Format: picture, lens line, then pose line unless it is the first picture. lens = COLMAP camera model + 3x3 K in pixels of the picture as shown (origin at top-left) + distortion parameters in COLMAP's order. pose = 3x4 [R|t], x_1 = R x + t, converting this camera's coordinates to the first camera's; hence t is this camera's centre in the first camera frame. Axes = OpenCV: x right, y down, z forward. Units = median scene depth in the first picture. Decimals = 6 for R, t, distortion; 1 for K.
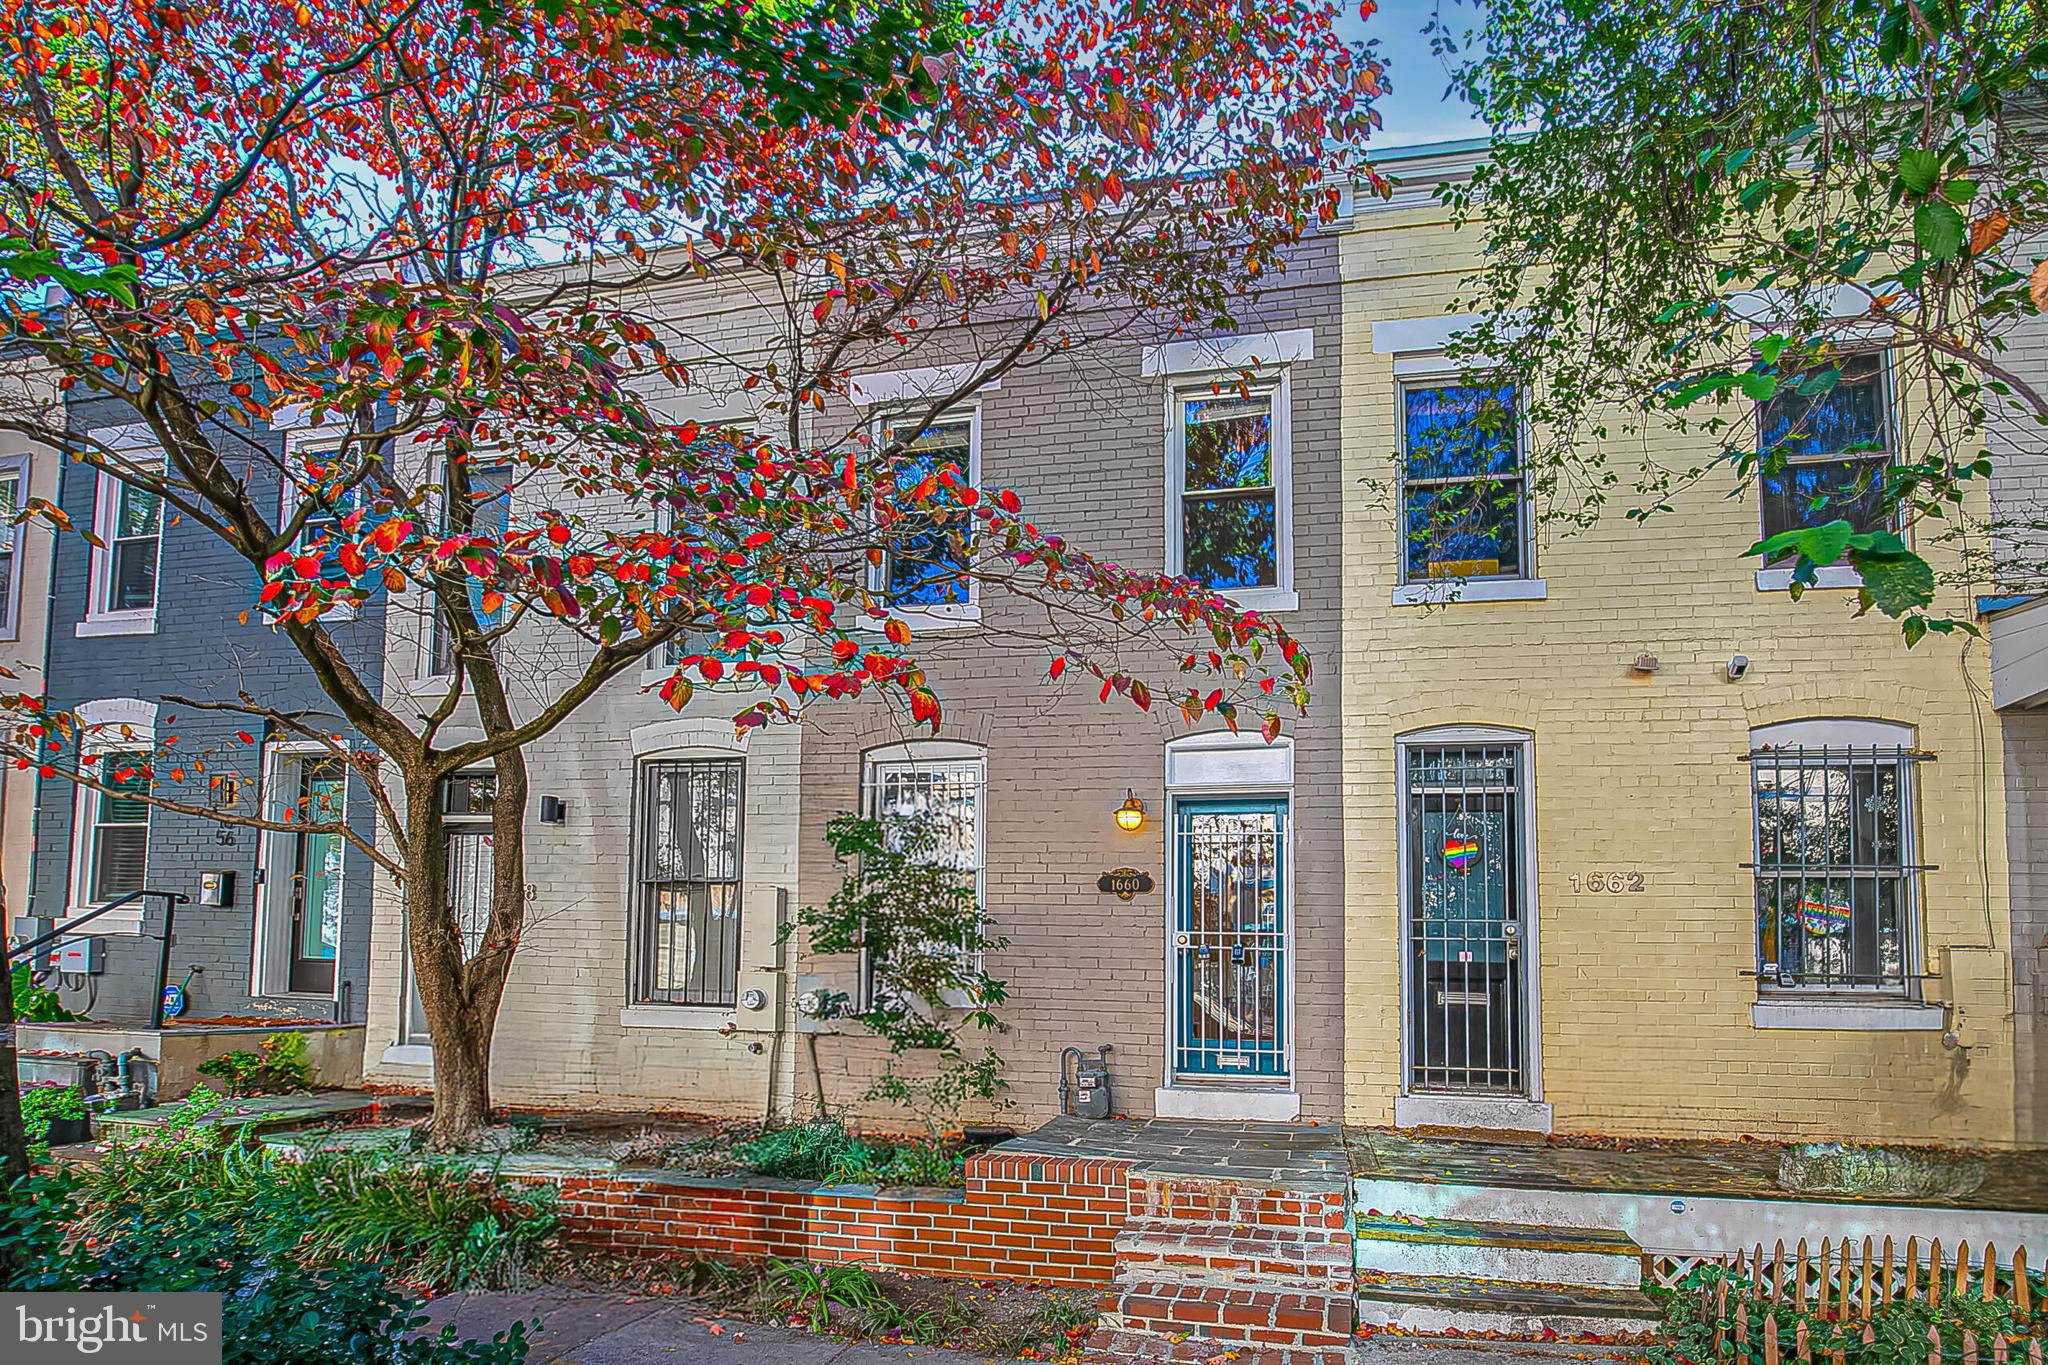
lens RADIAL K [[922.8, 0, 1024.0], [0, 922.8, 682.5], [0, 0, 1]] dist [0.002172, -0.013471]
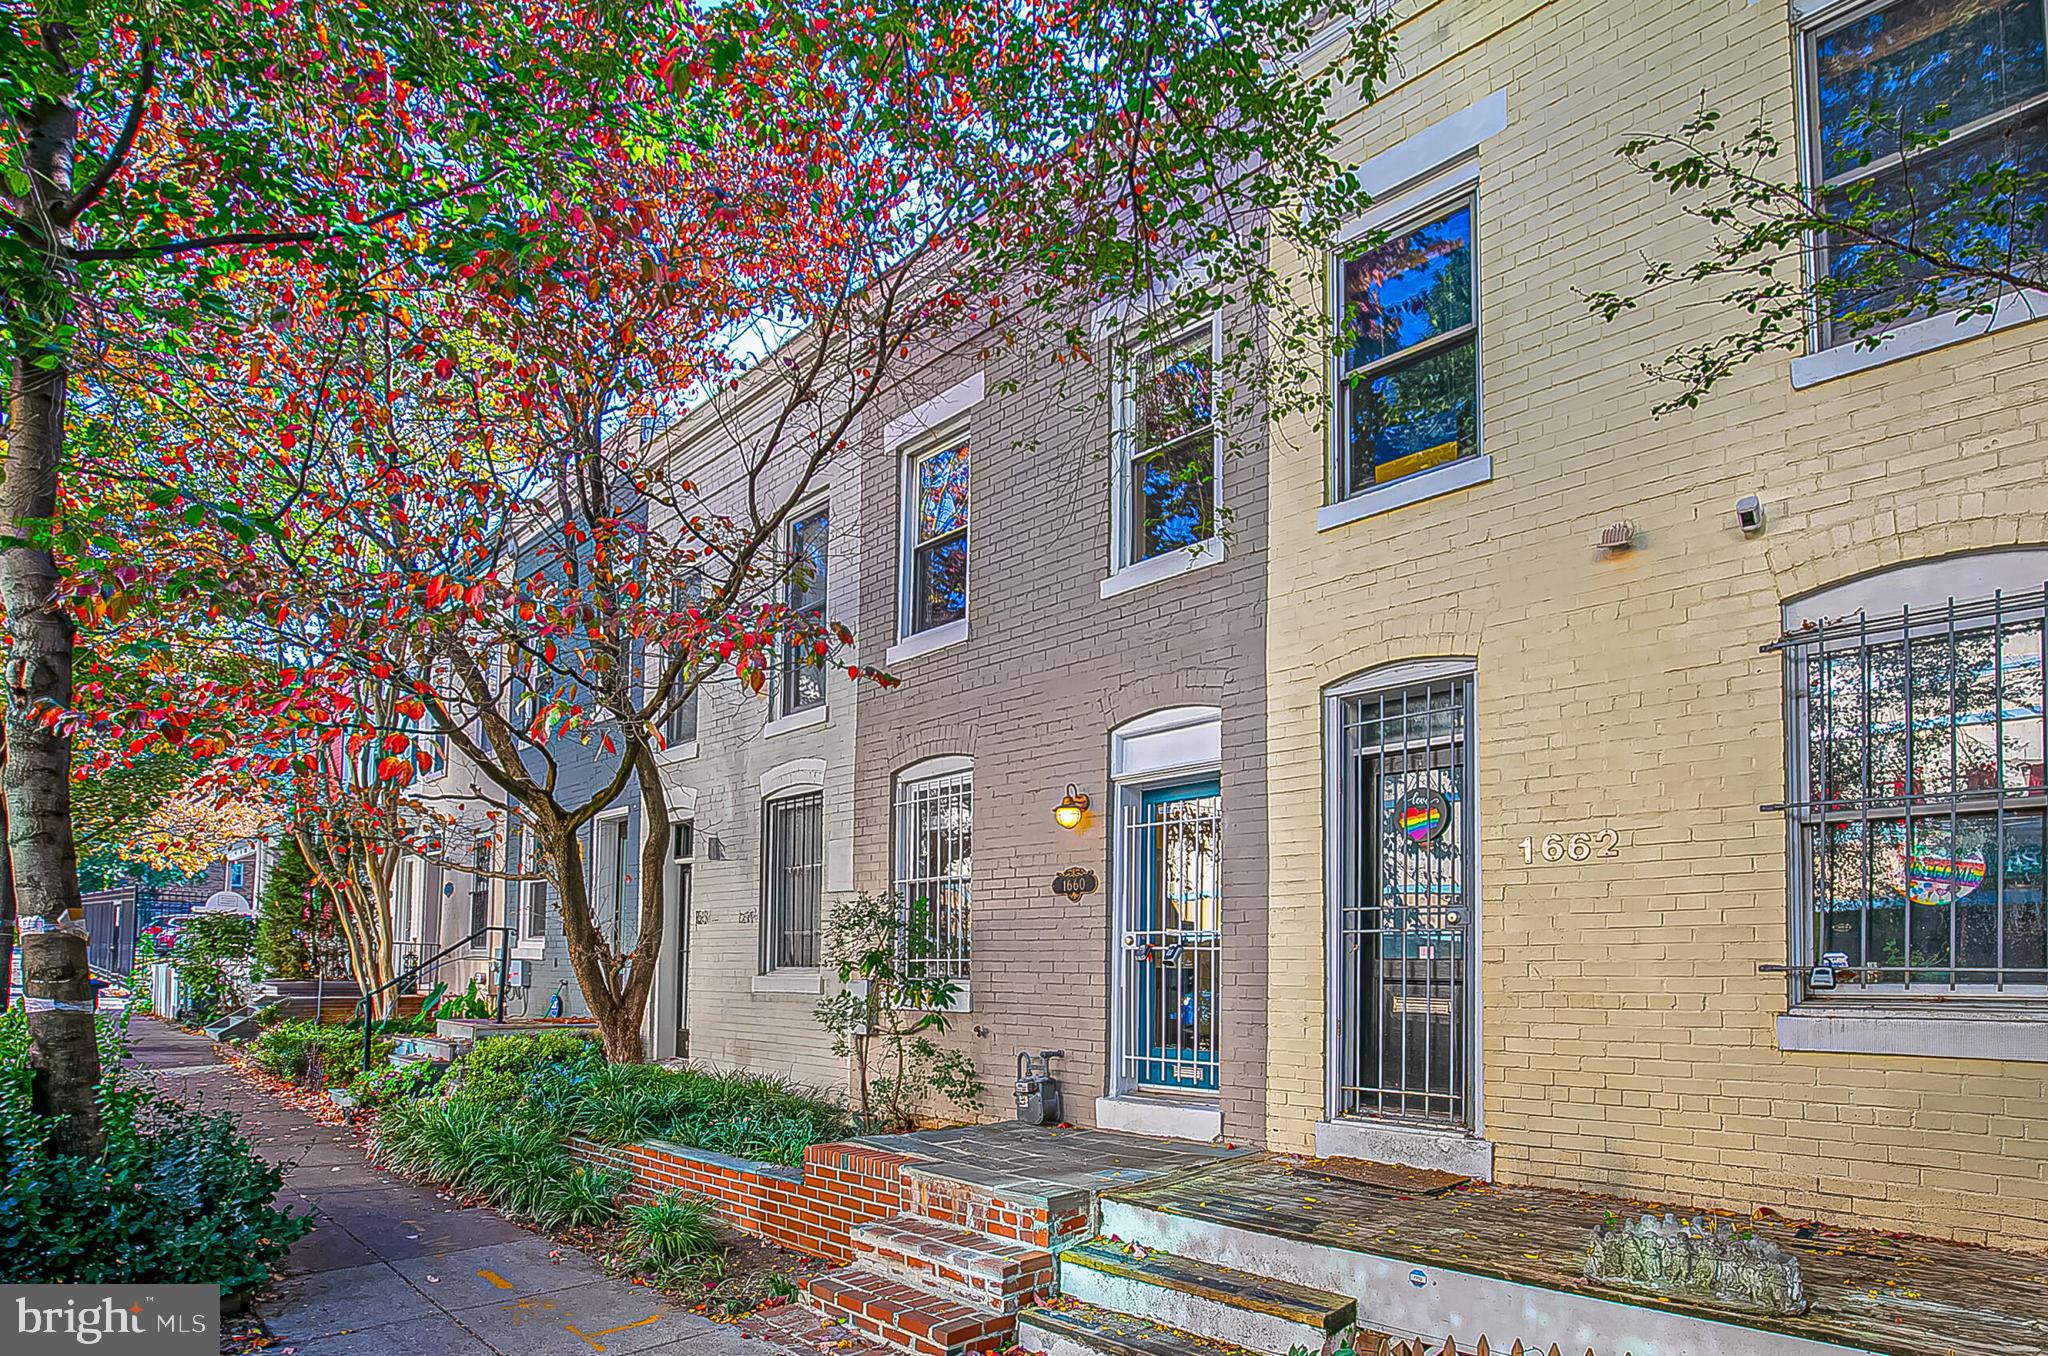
lens RADIAL K [[960.7, 0, 1024.0], [0, 960.7, 678.0], [0, 0, 1]] dist [-0.023143, 0.000126]
pose [[0.855590, -0.160414, -0.492171, 0.627780], [0.157382, 0.986376, -0.047897, 0.049944], [0.493149, -0.036479, 0.869180, 0.125426]]
